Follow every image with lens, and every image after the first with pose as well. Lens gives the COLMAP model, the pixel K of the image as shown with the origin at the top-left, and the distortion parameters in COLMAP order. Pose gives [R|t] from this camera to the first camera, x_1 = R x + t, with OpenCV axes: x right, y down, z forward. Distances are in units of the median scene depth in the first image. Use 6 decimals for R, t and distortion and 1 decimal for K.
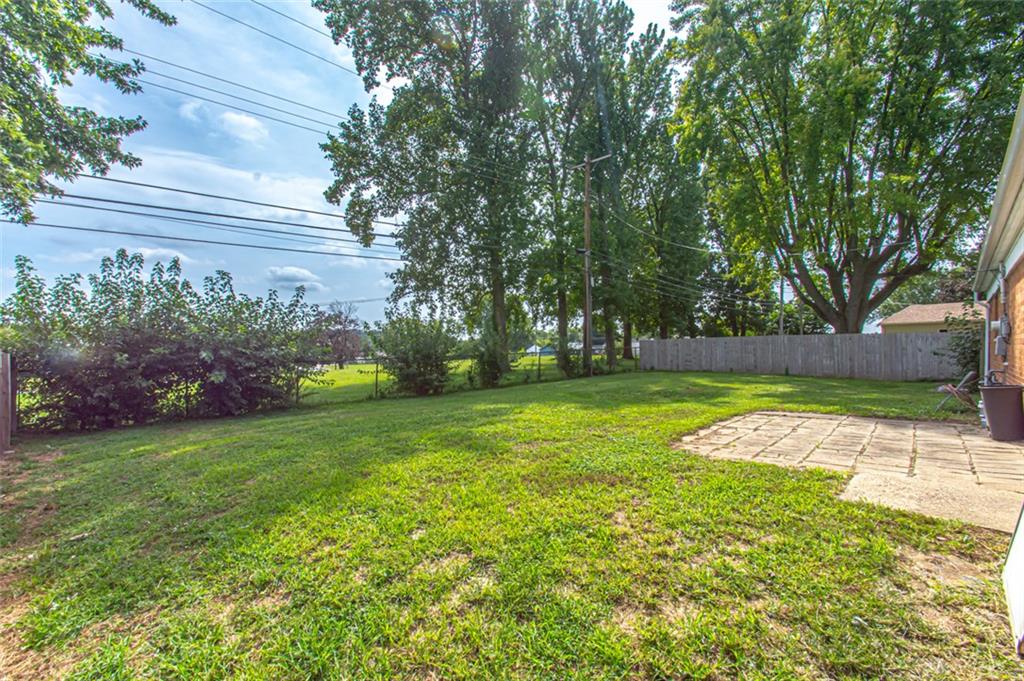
lens RADIAL K [[462.1, 0, 508.4], [0, 462.1, 343.0], [0, 0, 1]] dist [0.017447, -0.020178]
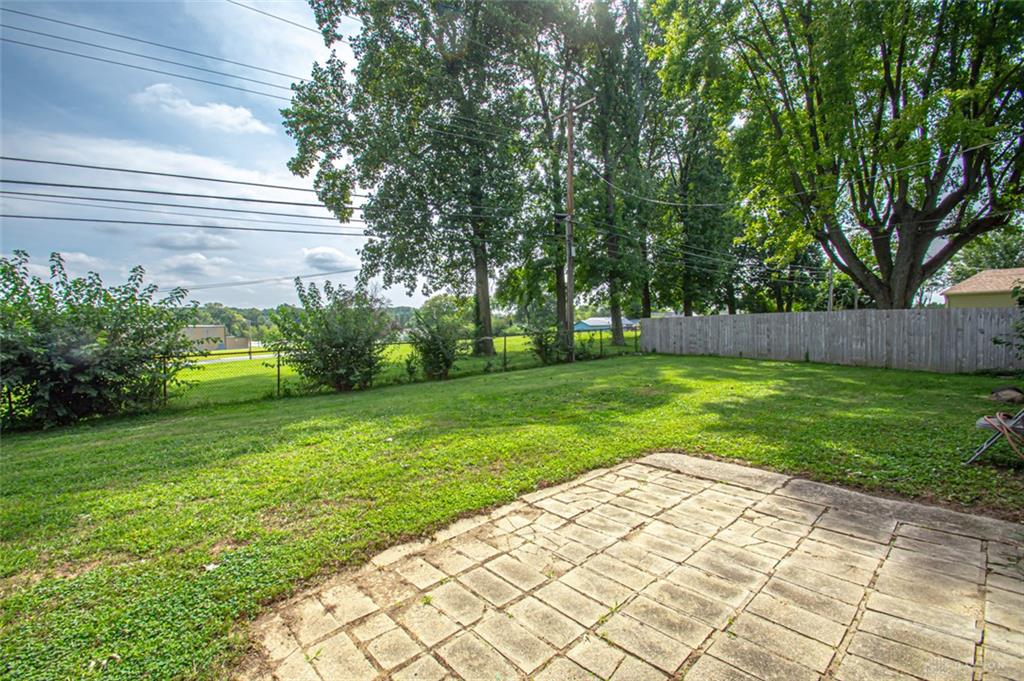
lens RADIAL K [[462.1, 0, 508.4], [0, 462.1, 343.0], [0, 0, 1]] dist [0.017447, -0.020178]
pose [[0.994418, -0.011063, -0.104929, 0.129723], [0.016508, 0.998553, 0.051173, -0.008781], [0.104211, -0.052620, 0.993162, 0.112216]]
